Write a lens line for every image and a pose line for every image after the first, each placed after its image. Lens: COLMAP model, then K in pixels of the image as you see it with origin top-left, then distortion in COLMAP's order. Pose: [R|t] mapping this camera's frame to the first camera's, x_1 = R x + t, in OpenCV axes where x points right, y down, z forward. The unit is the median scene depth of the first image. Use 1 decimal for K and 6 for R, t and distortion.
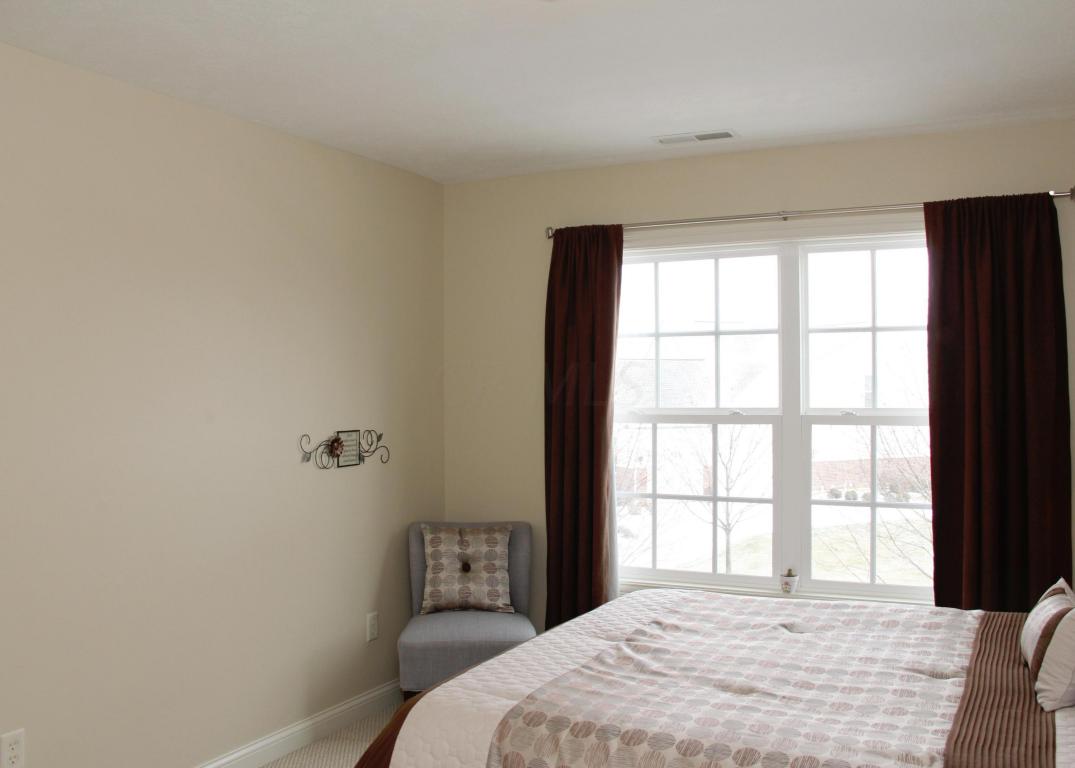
lens RADIAL K [[975.3, 0, 561.9], [0, 975.3, 370.4], [0, 0, 1]] dist [-0.119254, 0.018423]
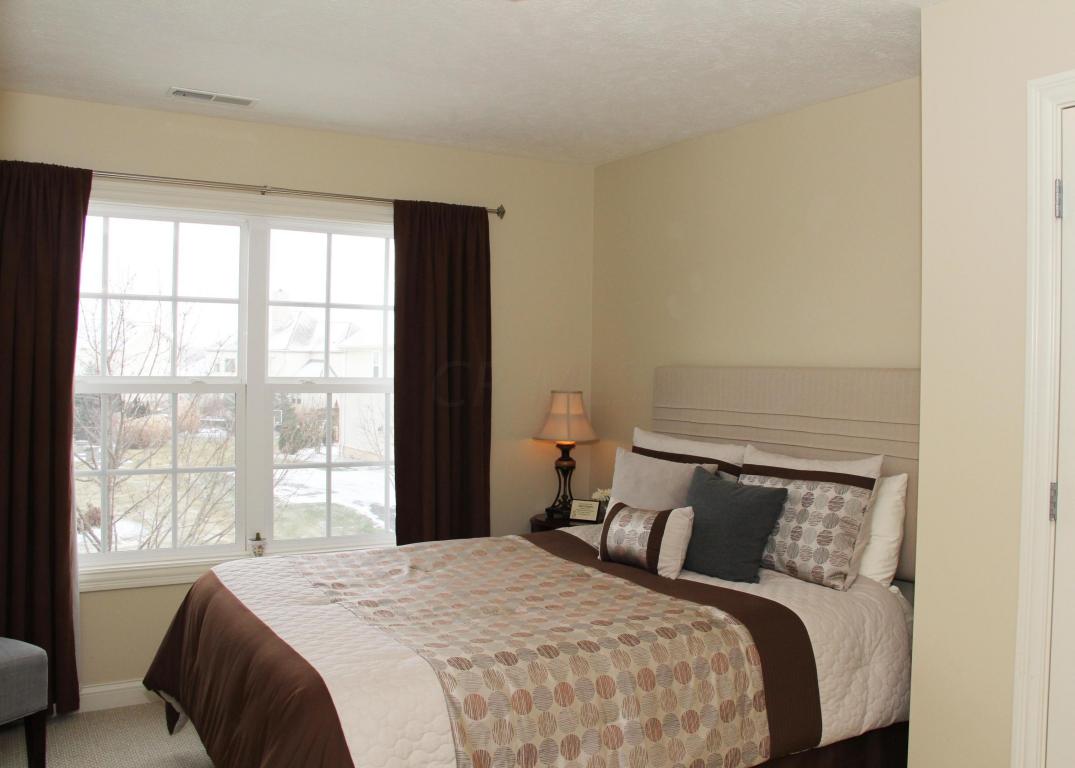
lens RADIAL K [[975.3, 0, 561.9], [0, 975.3, 370.4], [0, 0, 1]] dist [-0.119254, 0.018423]
pose [[0.539934, 0.006825, 0.841680, -0.458732], [-0.029463, 0.999508, 0.010796, 0.011295], [-0.841192, -0.030628, 0.539869, 0.175889]]
